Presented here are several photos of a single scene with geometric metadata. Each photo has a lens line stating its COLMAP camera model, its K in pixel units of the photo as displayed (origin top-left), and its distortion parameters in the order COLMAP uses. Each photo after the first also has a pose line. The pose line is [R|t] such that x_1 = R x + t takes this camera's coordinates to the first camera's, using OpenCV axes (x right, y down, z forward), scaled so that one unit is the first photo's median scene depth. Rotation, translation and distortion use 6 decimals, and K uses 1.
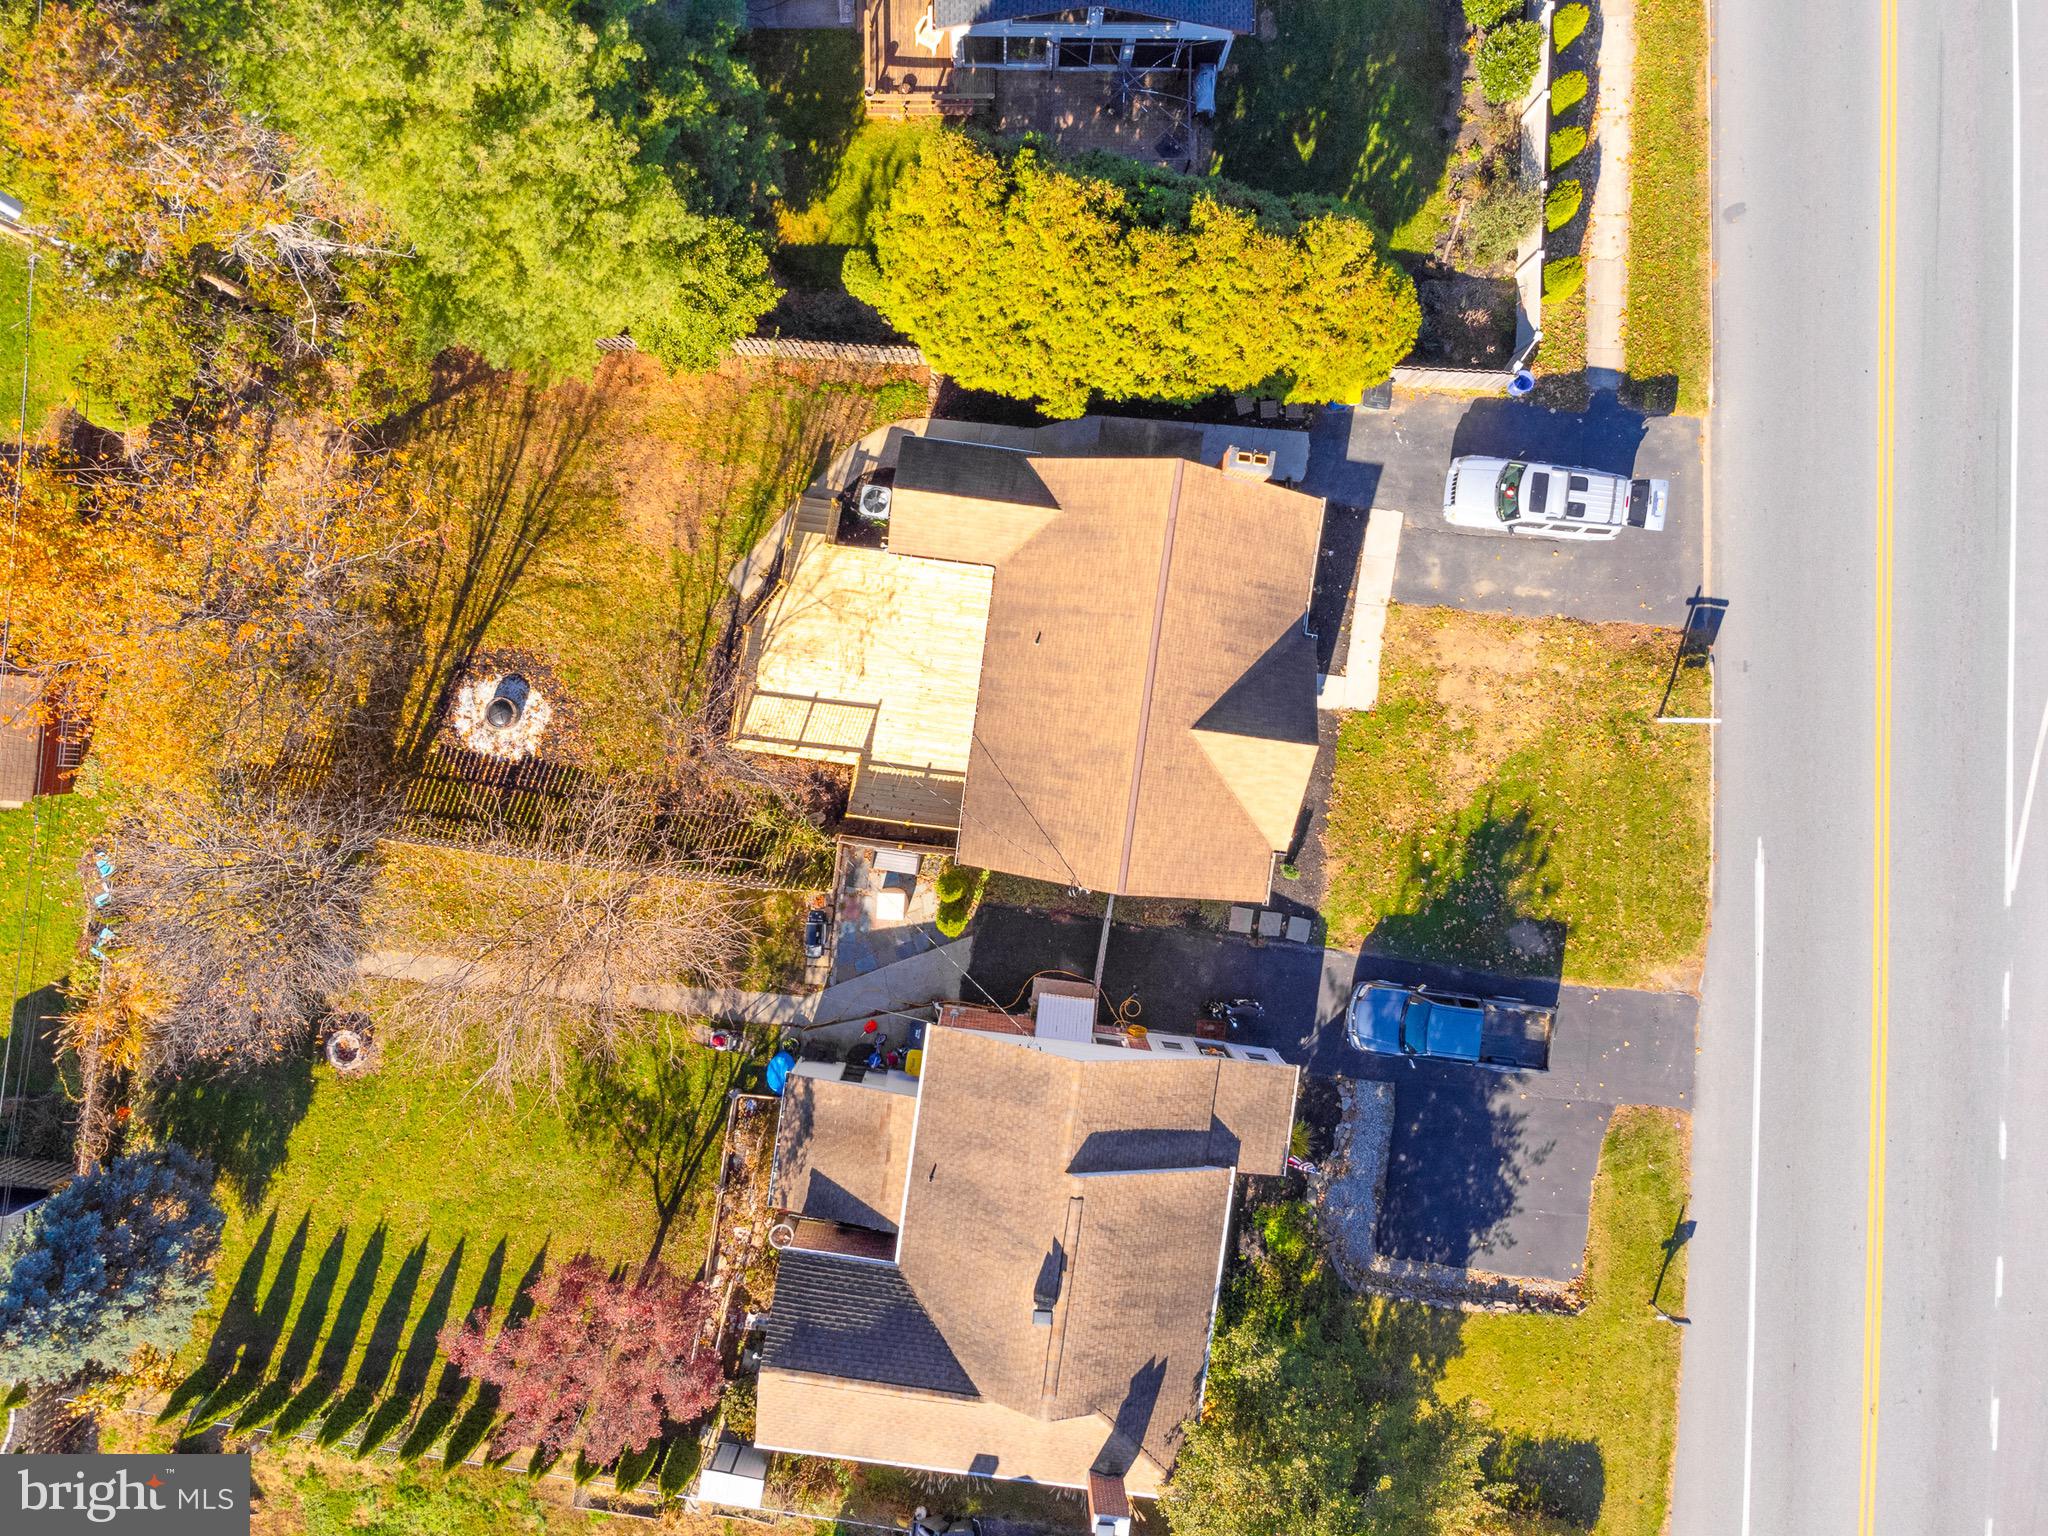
lens RADIAL K [[1409.2, 0, 1024.0], [0, 1409.2, 799.5], [0, 0, 1]] dist [-0.002055, 0.000621]
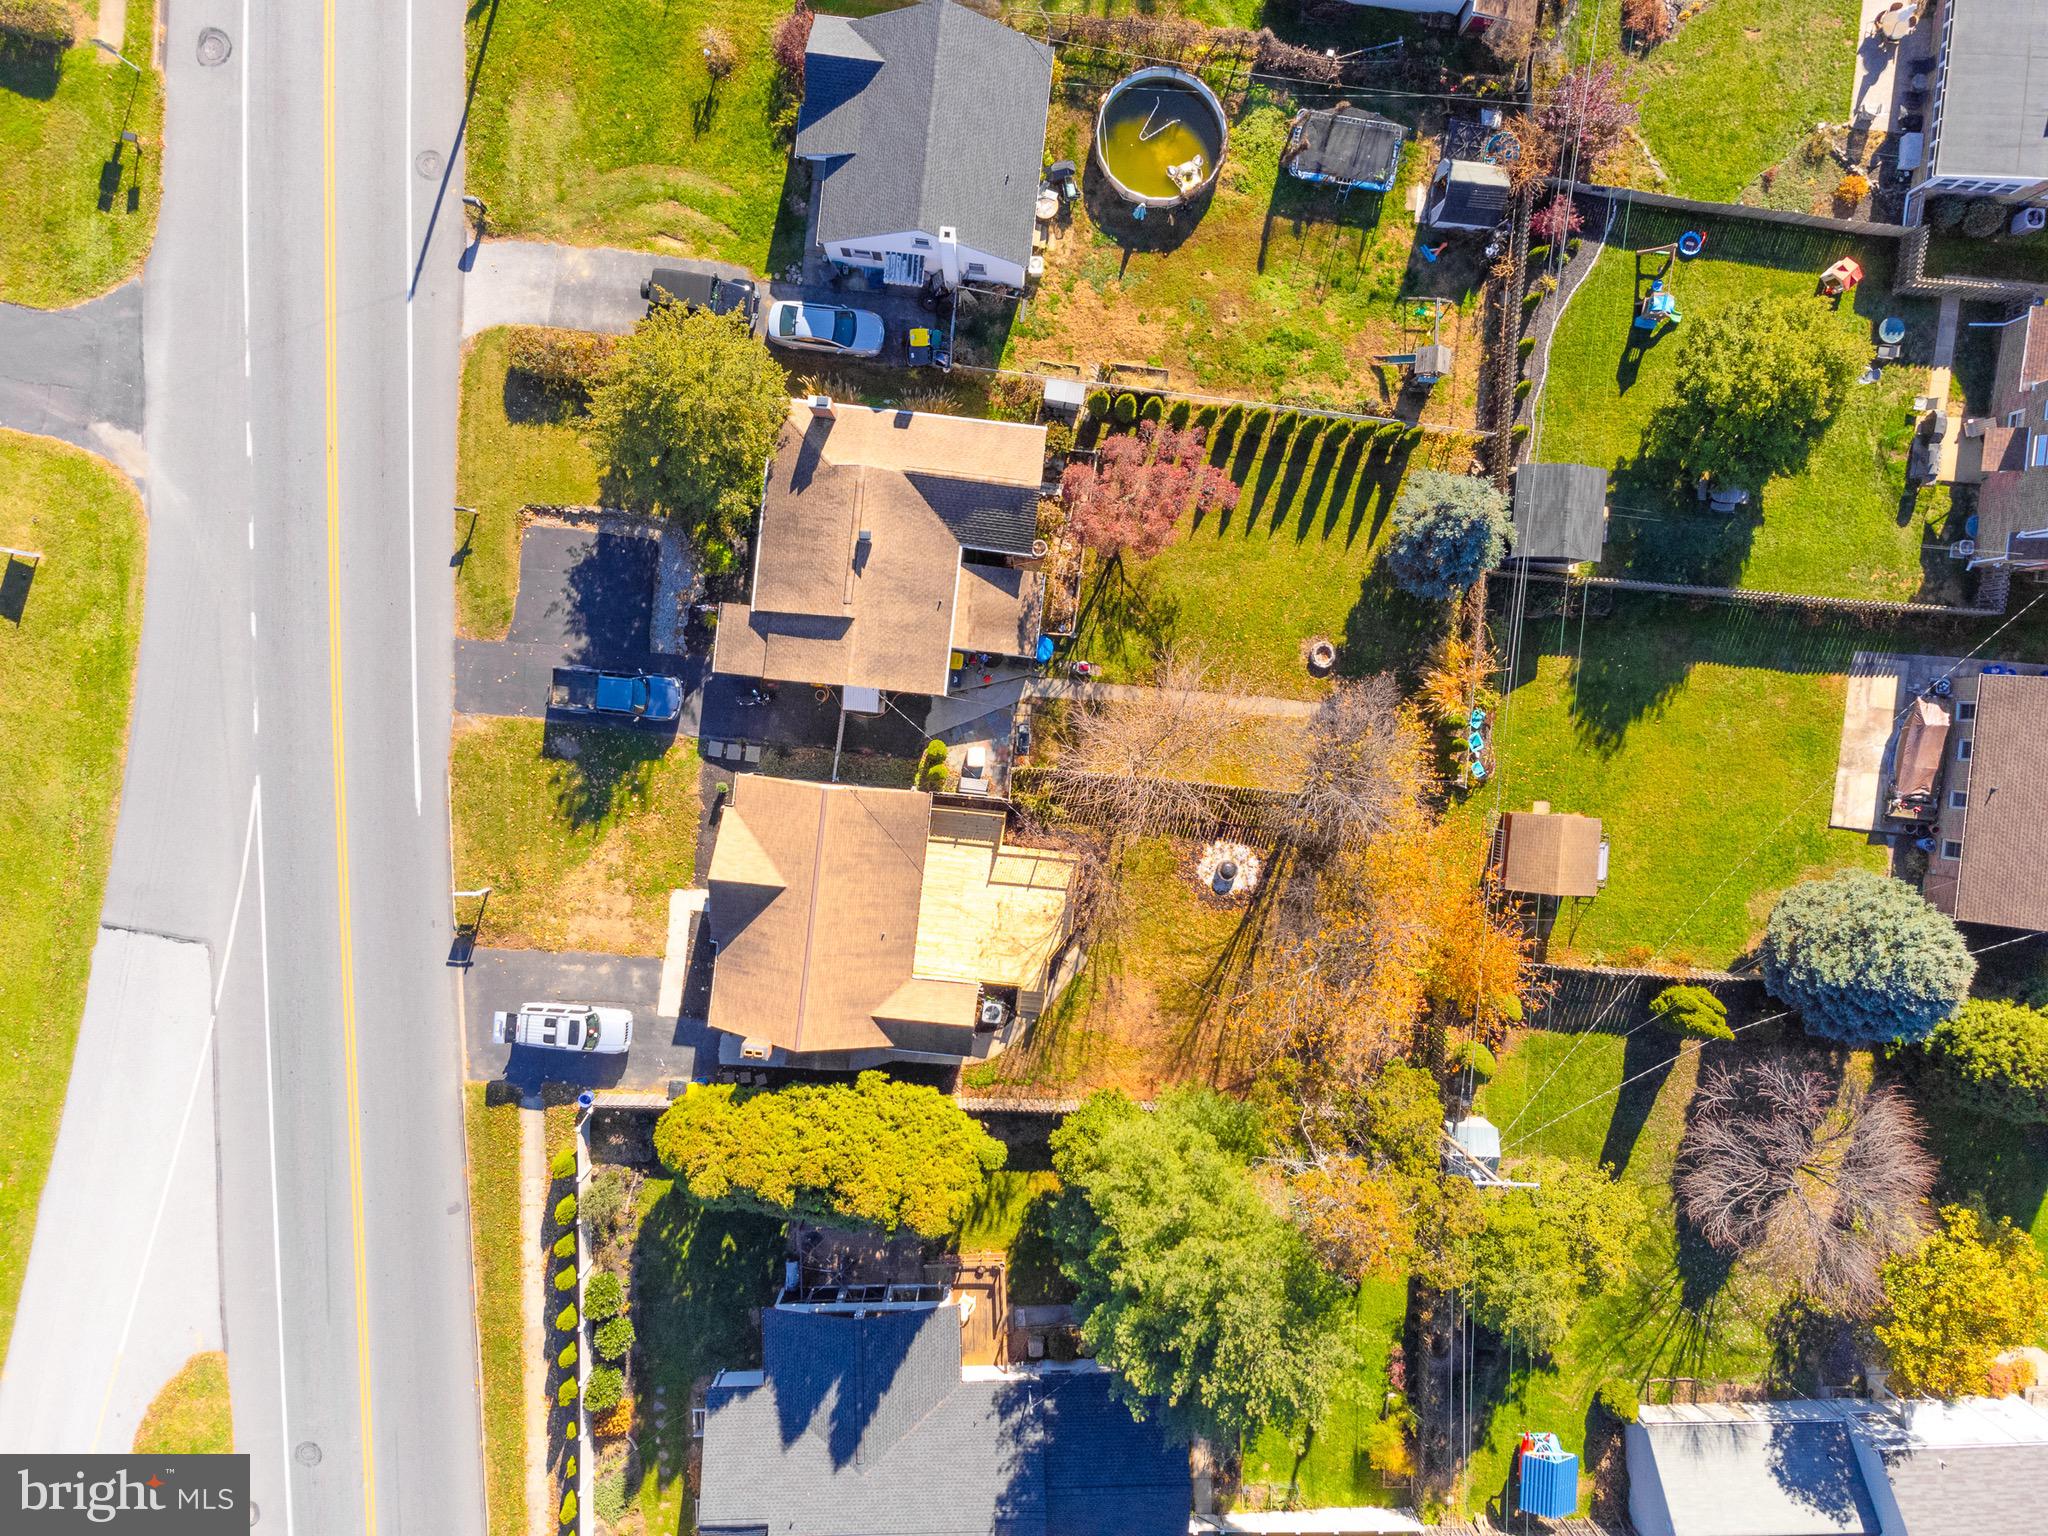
lens RADIAL K [[1527.1, 0, 1028.1], [0, 1527.1, 649.5], [0, 0, 1]] dist [0.069779, -0.214834]
pose [[-0.999555, 0.026464, -0.013758, -0.132894], [-0.025814, -0.998633, -0.045458, 0.274752], [-0.014942, -0.045083, 0.998872, -0.707952]]
